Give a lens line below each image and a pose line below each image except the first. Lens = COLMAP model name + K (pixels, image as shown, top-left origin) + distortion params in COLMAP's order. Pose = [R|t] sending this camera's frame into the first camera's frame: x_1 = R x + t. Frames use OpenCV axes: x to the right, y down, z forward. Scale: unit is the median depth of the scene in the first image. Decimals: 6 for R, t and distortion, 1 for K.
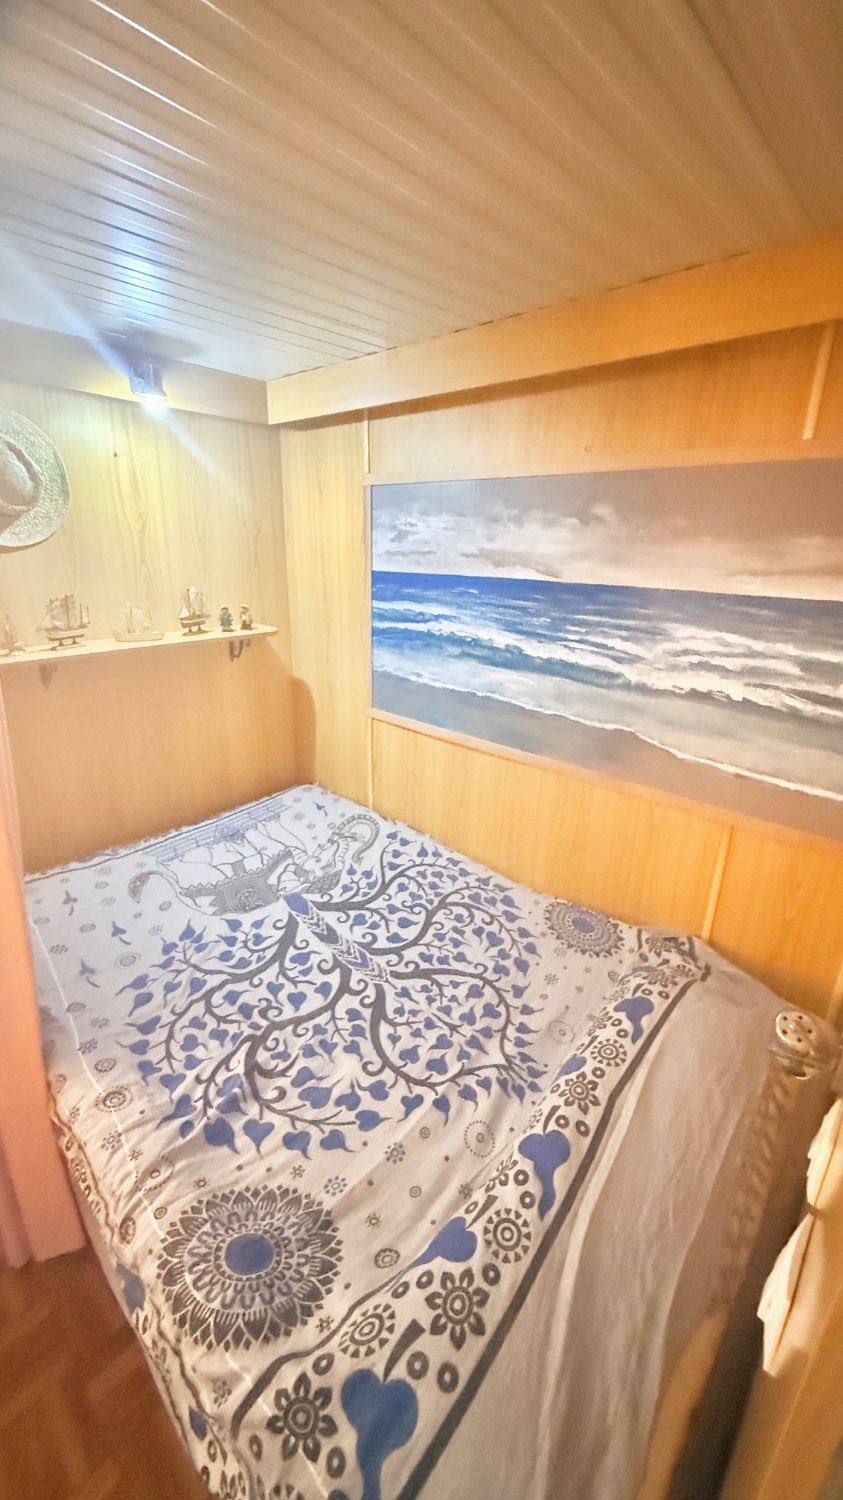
lens RADIAL K [[599.3, 0, 420.5], [0, 599.3, 747.8], [0, 0, 1]] dist [0.000624, 0.000043]
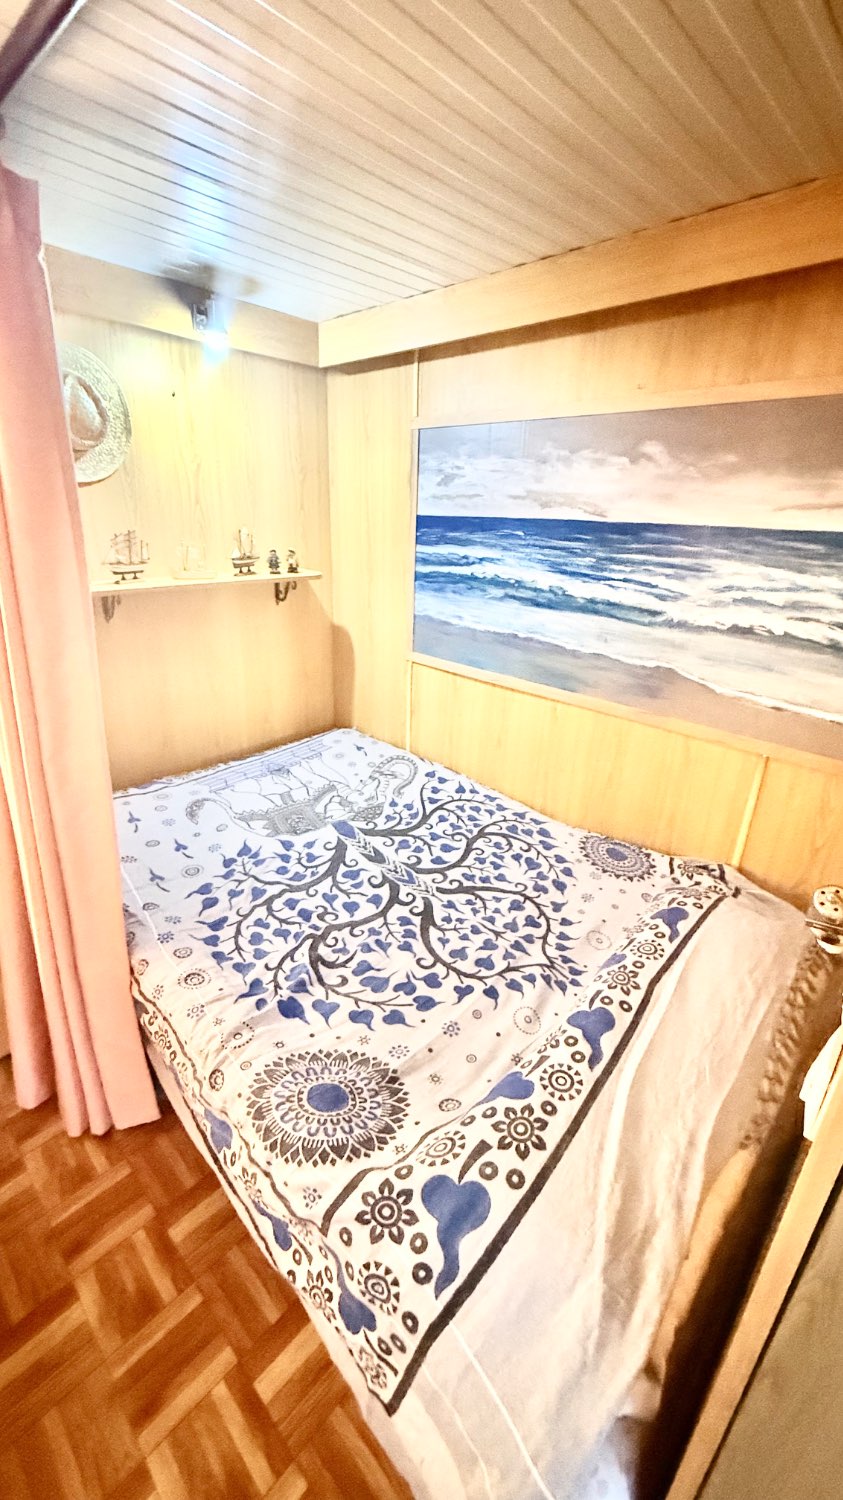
lens RADIAL K [[599.3, 0, 420.8], [0, 599.3, 747.2], [0, 0, 1]] dist [0.000624, 0.000043]
pose [[0.999497, 0.021826, -0.022996, -0.062007], [-0.020779, 0.998779, 0.044830, 0.080833], [0.023946, -0.044329, 0.998730, -0.060060]]
